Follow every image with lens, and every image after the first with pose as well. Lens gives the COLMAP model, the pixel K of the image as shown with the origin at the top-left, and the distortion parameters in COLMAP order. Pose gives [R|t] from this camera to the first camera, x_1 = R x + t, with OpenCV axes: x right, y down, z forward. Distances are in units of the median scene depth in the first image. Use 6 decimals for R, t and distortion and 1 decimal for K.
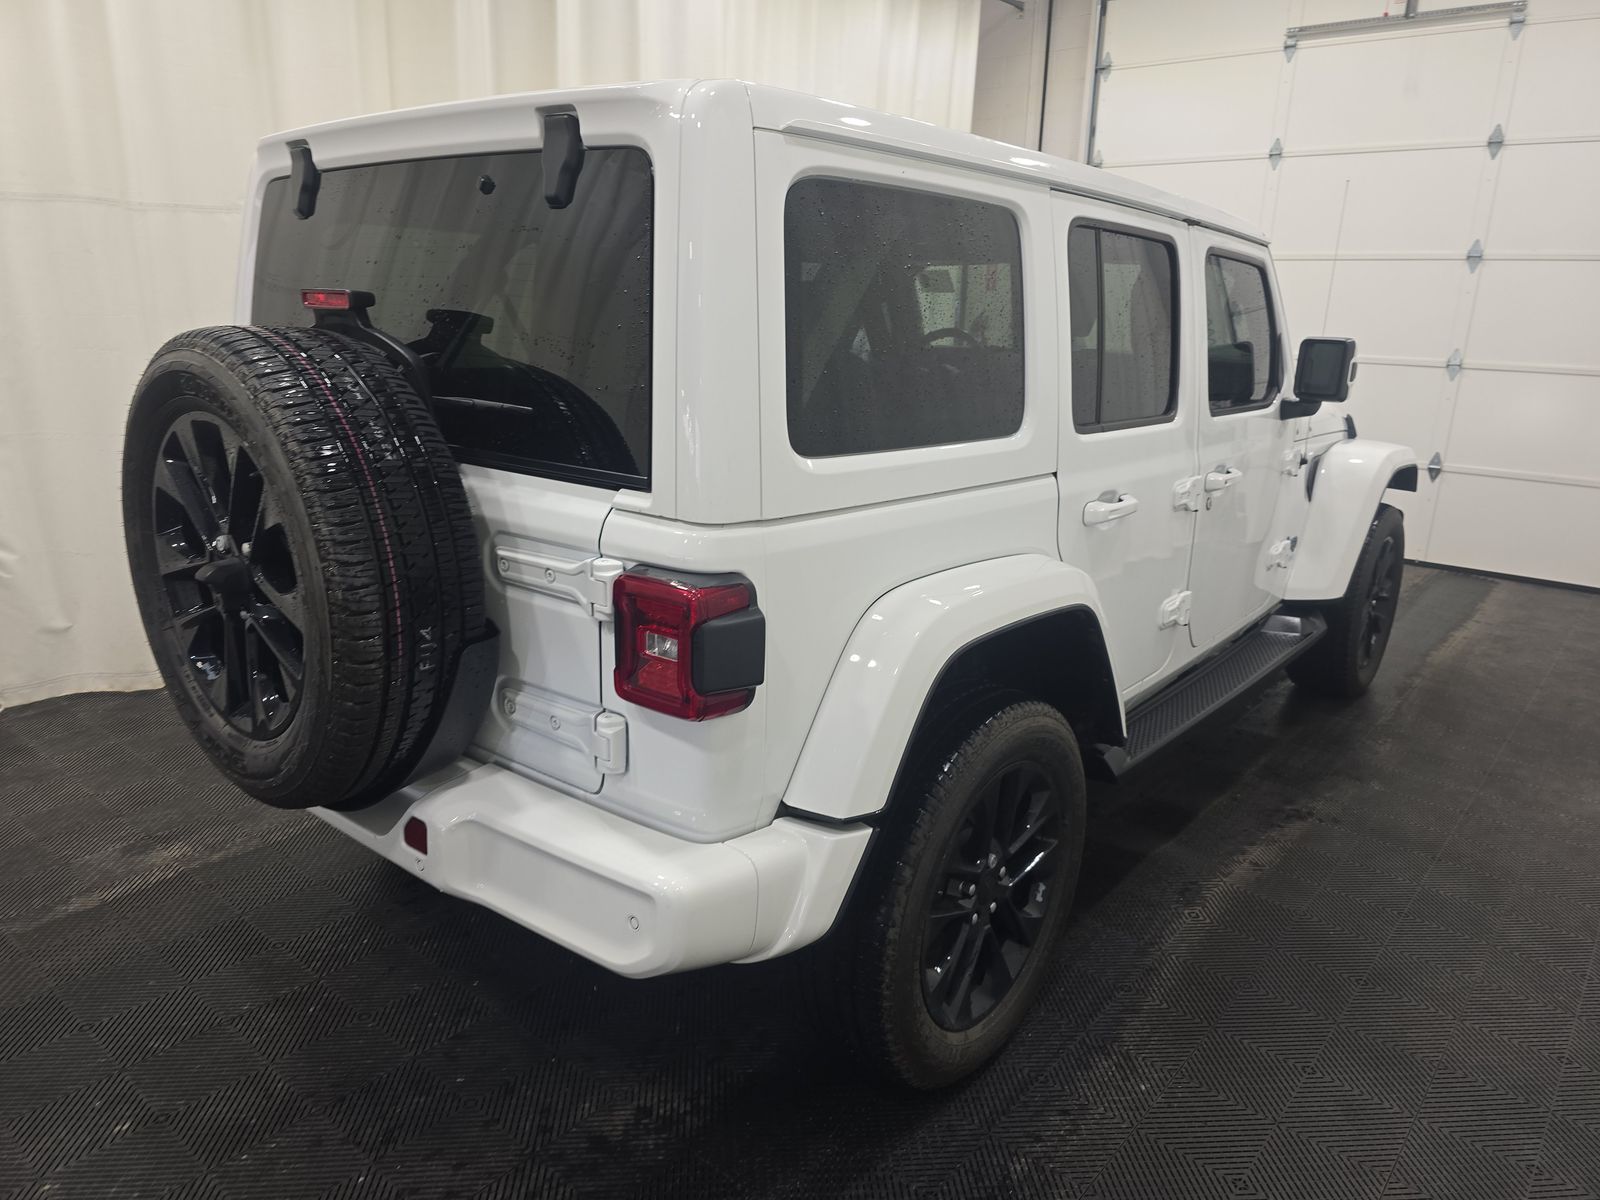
lens RADIAL K [[1104.1, 0, 800.0], [0, 1104.1, 600.0], [0, 0, 1]] dist [0.060599, -0.047619]
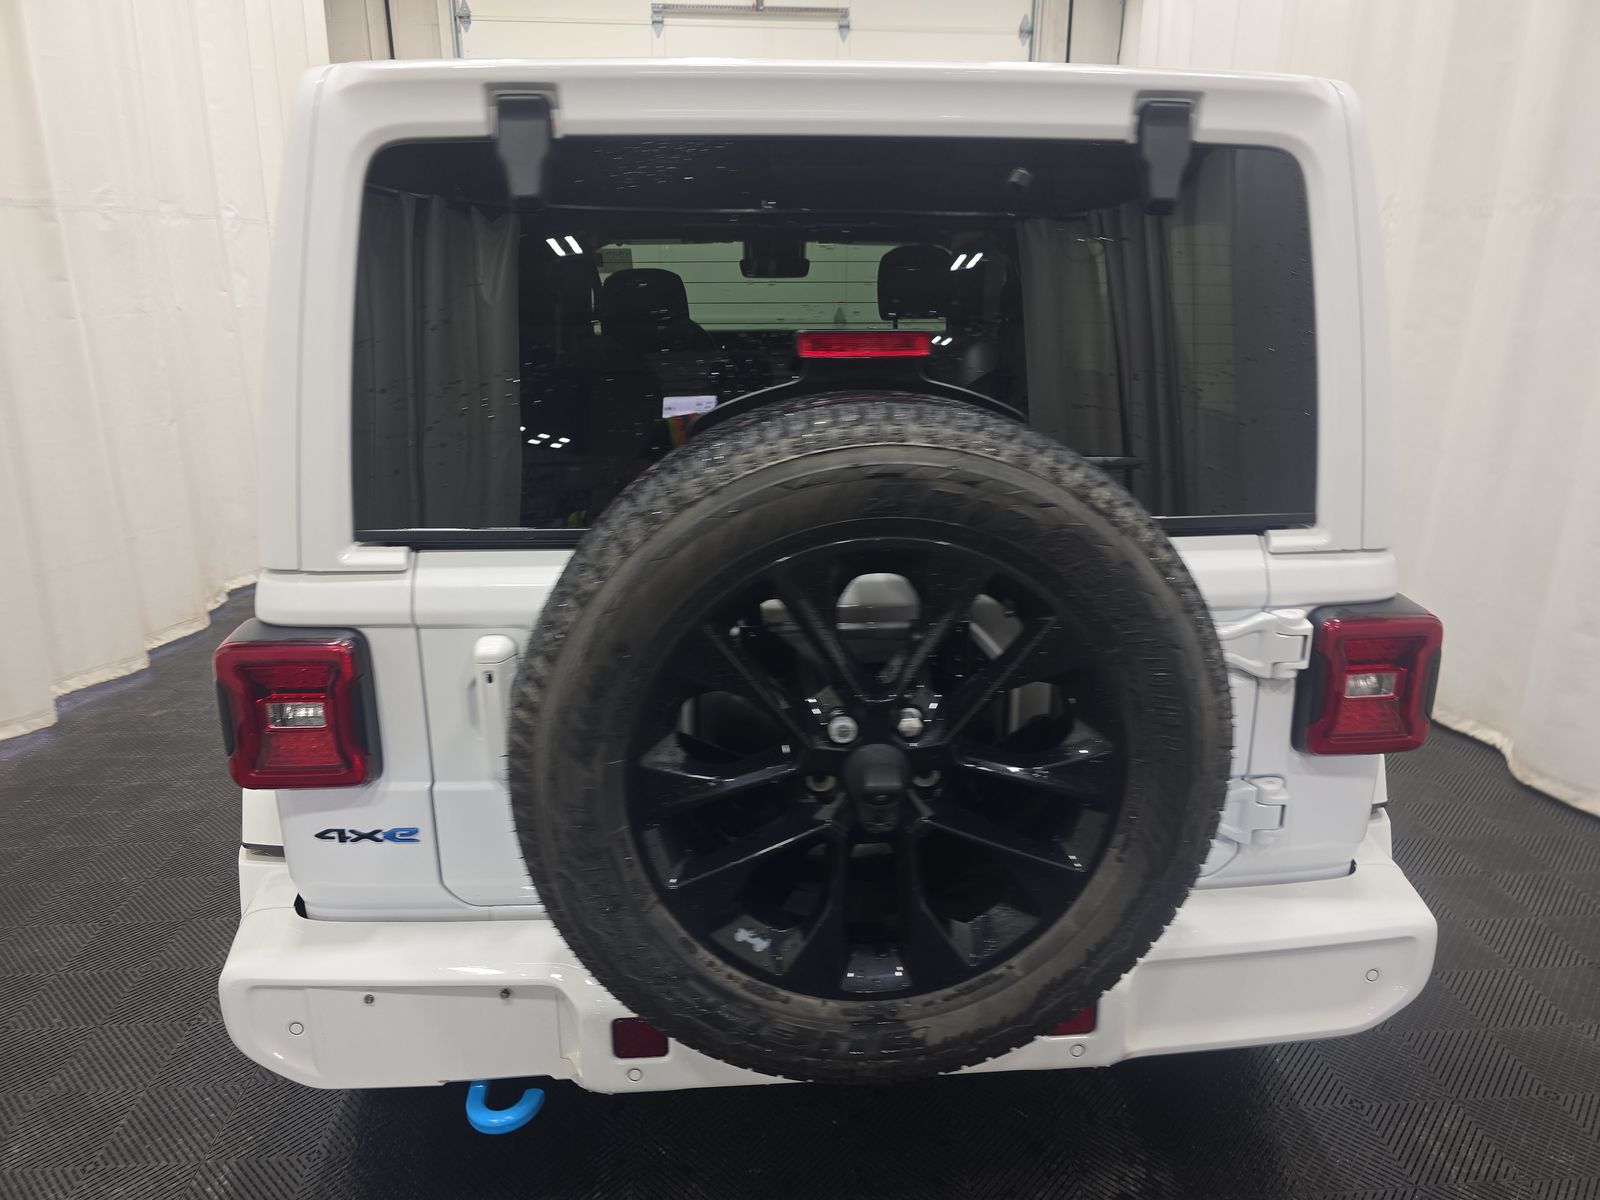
lens RADIAL K [[1104.1, 0, 800.0], [0, 1104.1, 600.0], [0, 0, 1]] dist [0.060599, -0.047619]
pose [[0.715108, -0.229435, 0.660288, -0.884630], [0.203196, 0.972039, 0.117694, -0.195475], [-0.668829, 0.050004, 0.741733, 0.499798]]
